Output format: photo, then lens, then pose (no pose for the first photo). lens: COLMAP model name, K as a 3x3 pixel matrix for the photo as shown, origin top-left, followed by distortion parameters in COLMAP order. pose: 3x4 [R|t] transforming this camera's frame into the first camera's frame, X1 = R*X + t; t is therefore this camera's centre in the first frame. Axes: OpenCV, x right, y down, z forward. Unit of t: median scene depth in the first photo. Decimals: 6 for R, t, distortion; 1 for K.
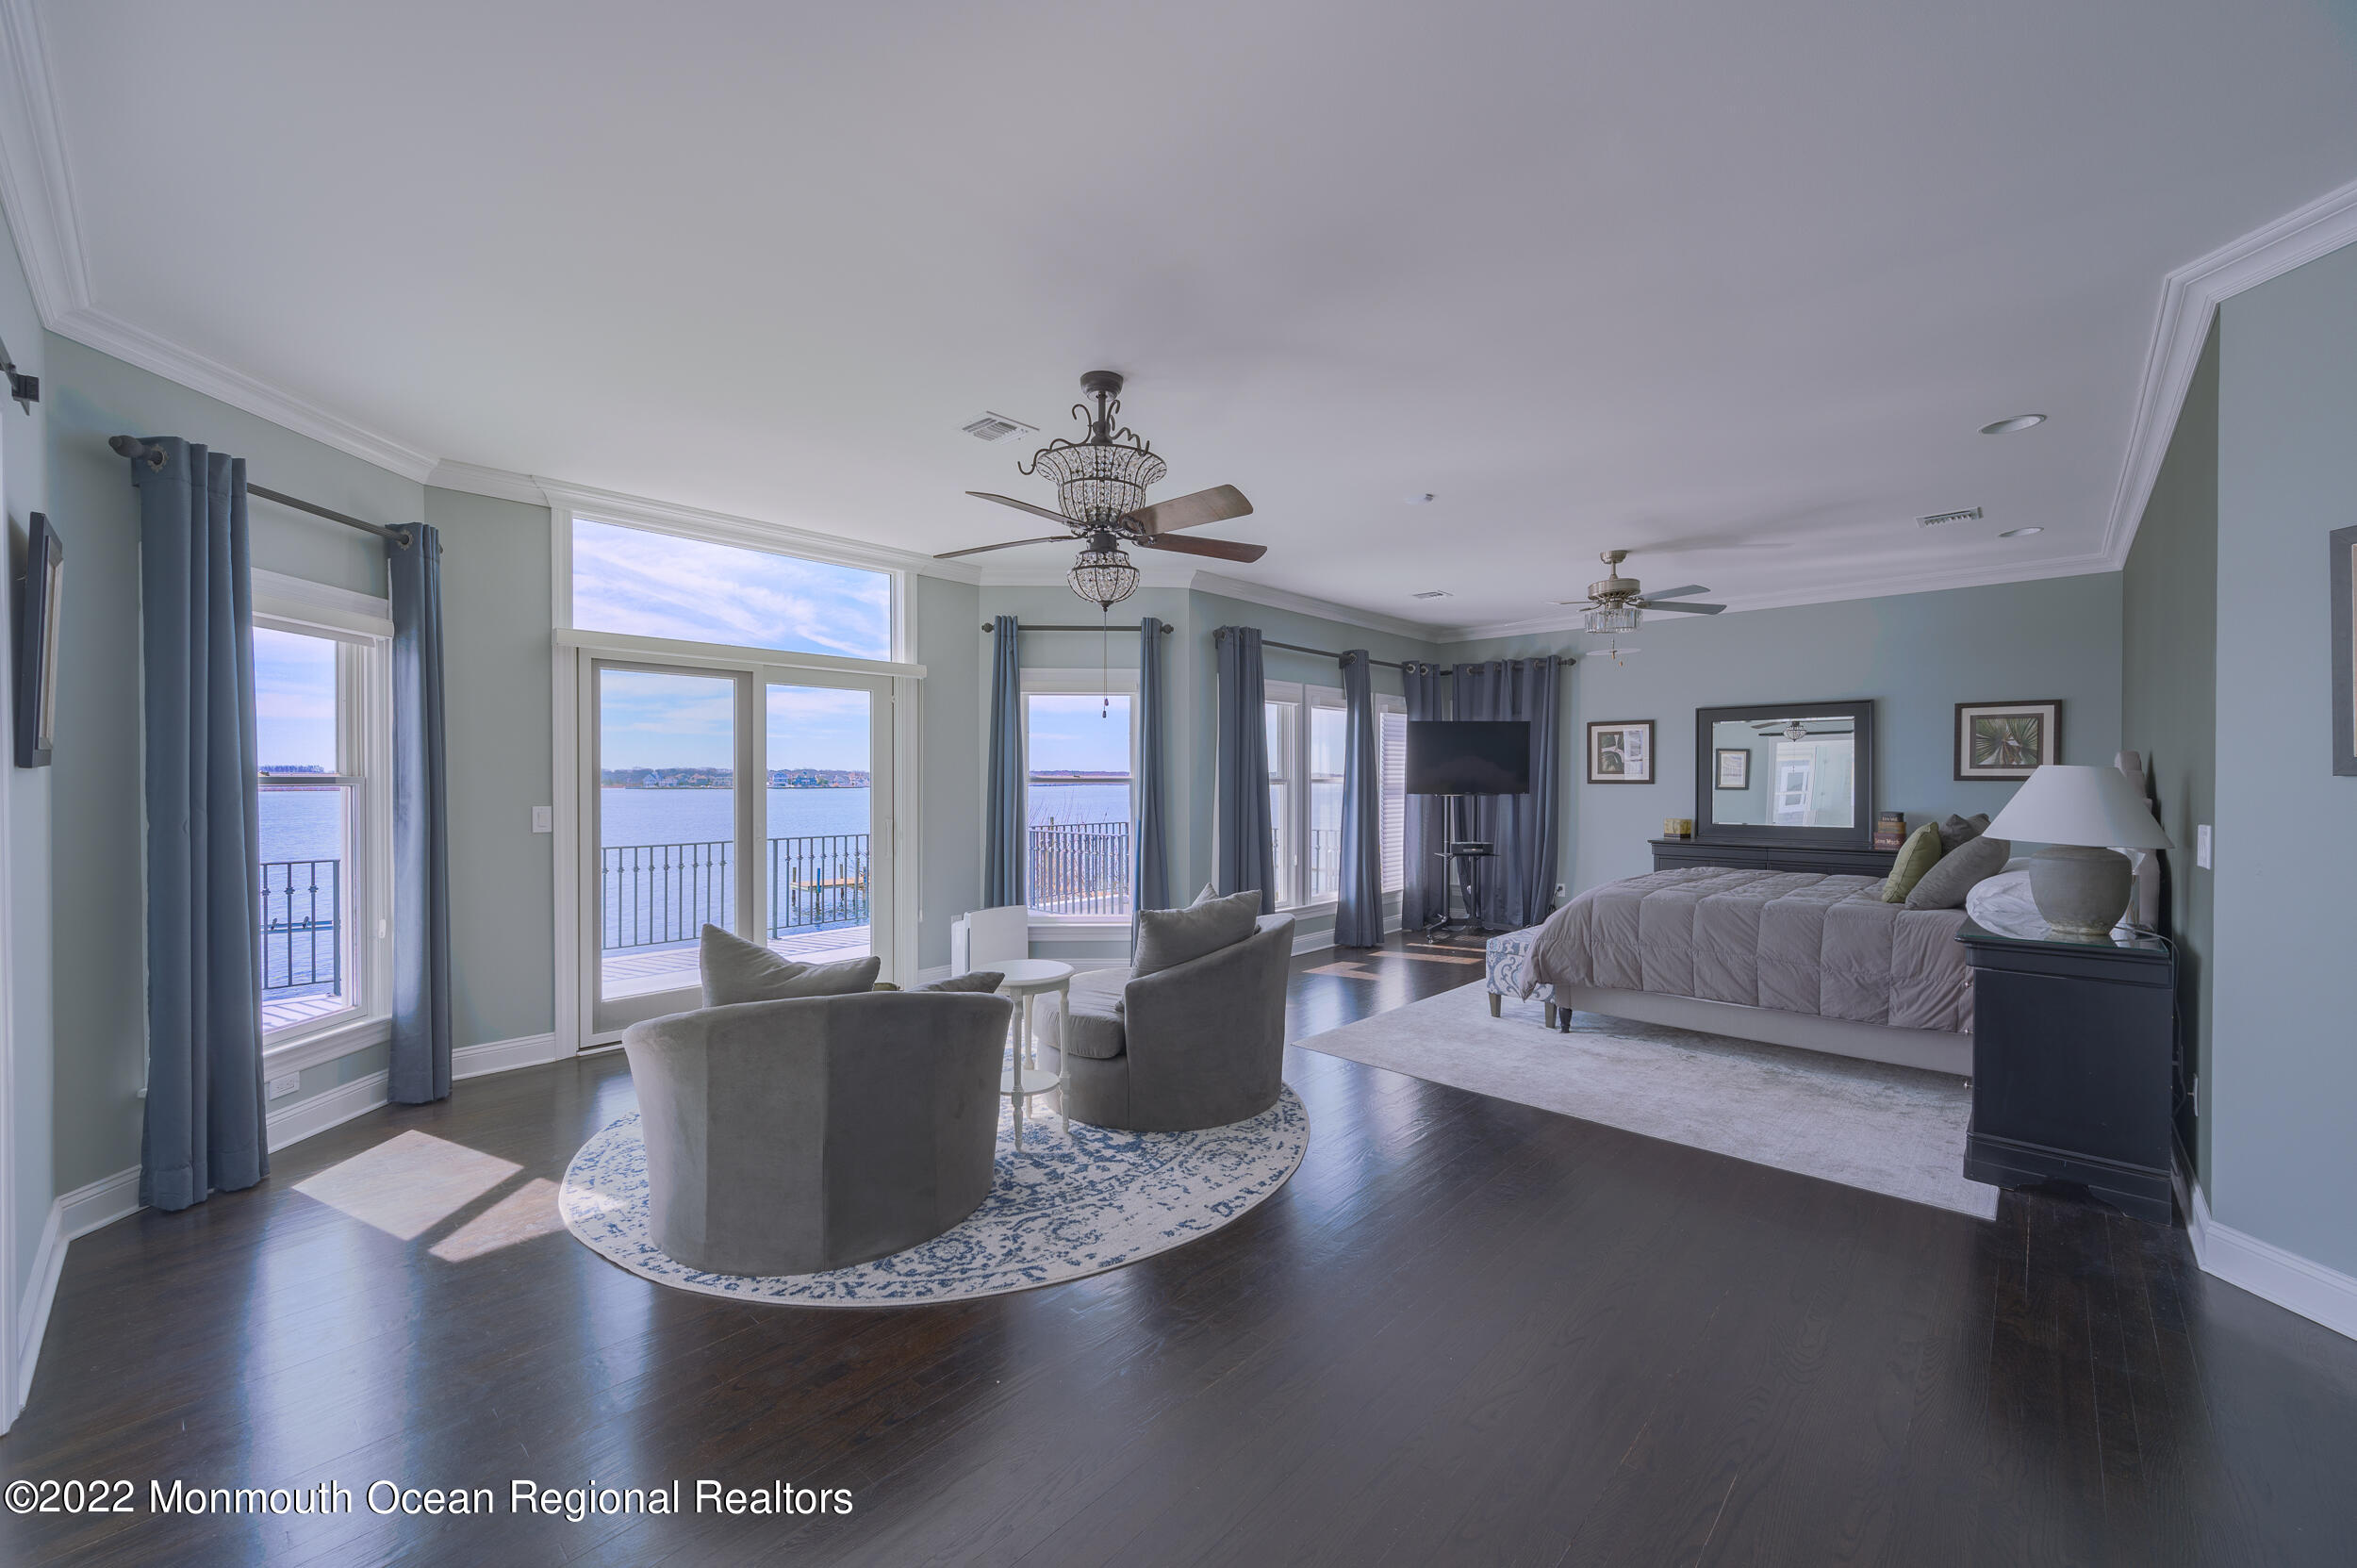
lens RADIAL K [[920.7, 0, 1183.7], [0, 920.7, 784.0], [0, 0, 1]] dist [0.003794, -0.000660]
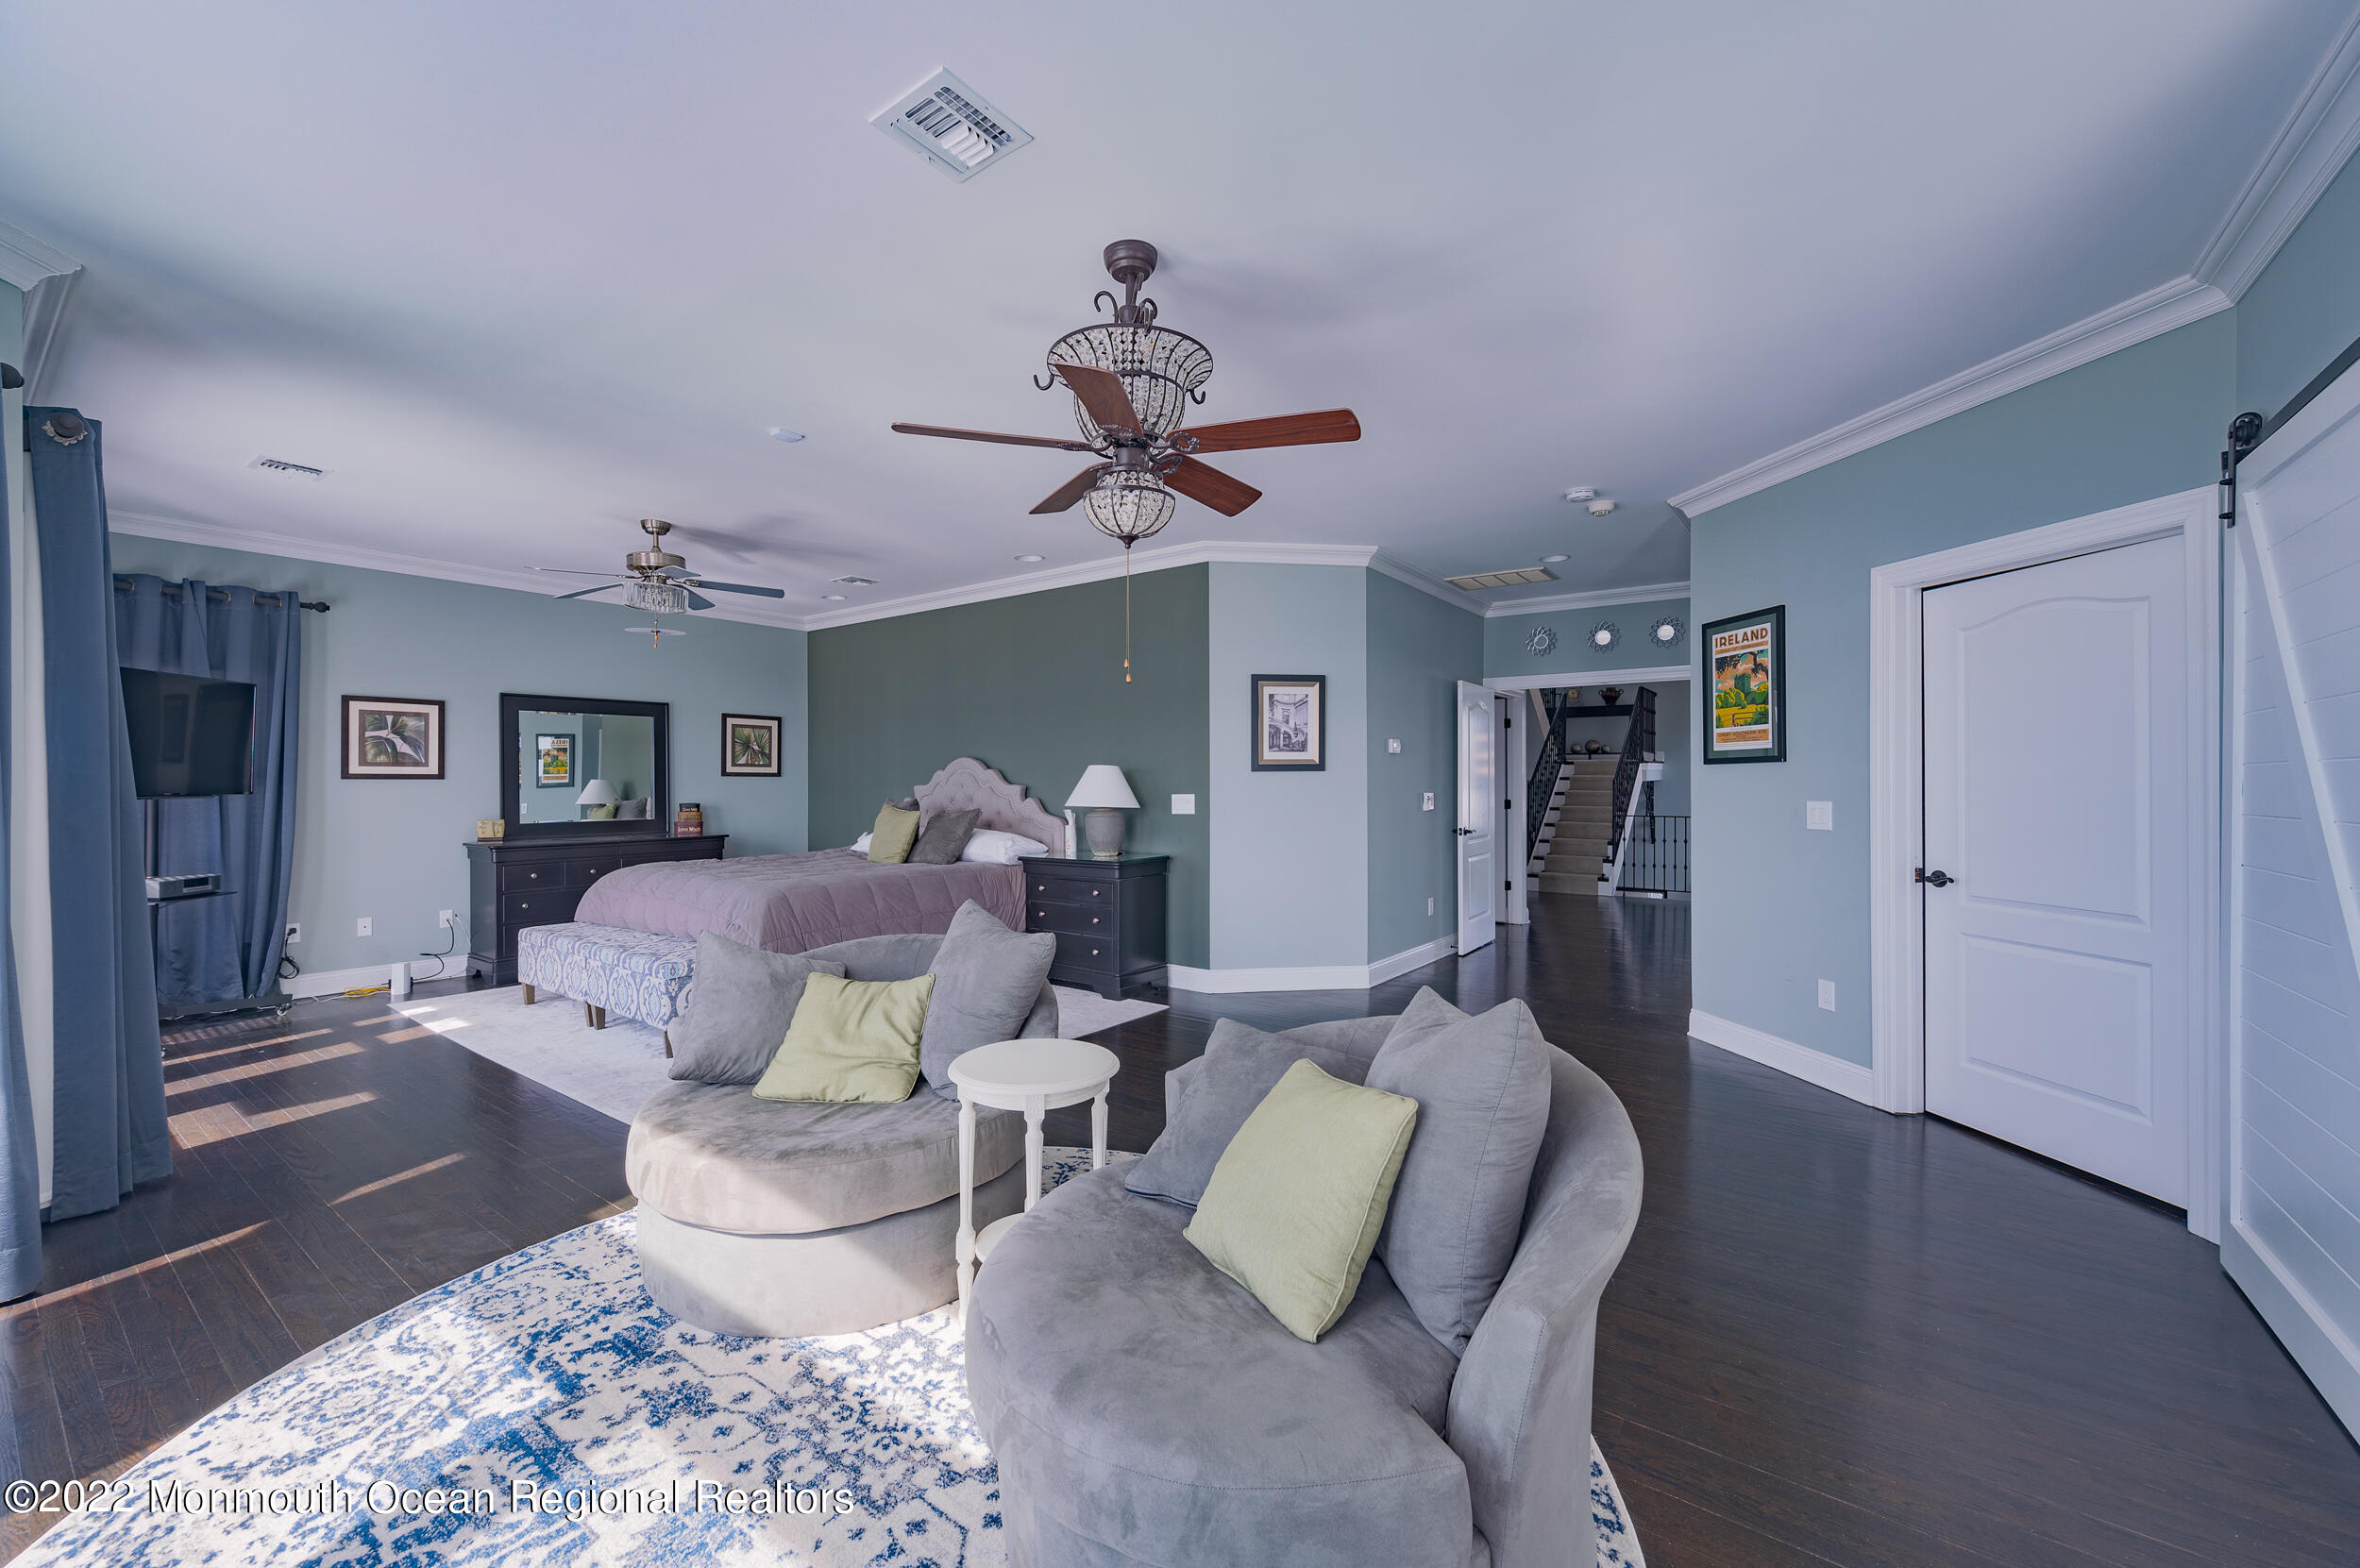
lens RADIAL K [[921.8, 0, 1186.6], [0, 921.8, 783.4], [0, 0, 1]] dist [0.003794, -0.000660]
pose [[-0.119869, -0.003654, 0.992783, -0.376412], [0.004039, 0.999983, 0.004169, 0.002843], [-0.992781, 0.004510, -0.119852, 0.446359]]
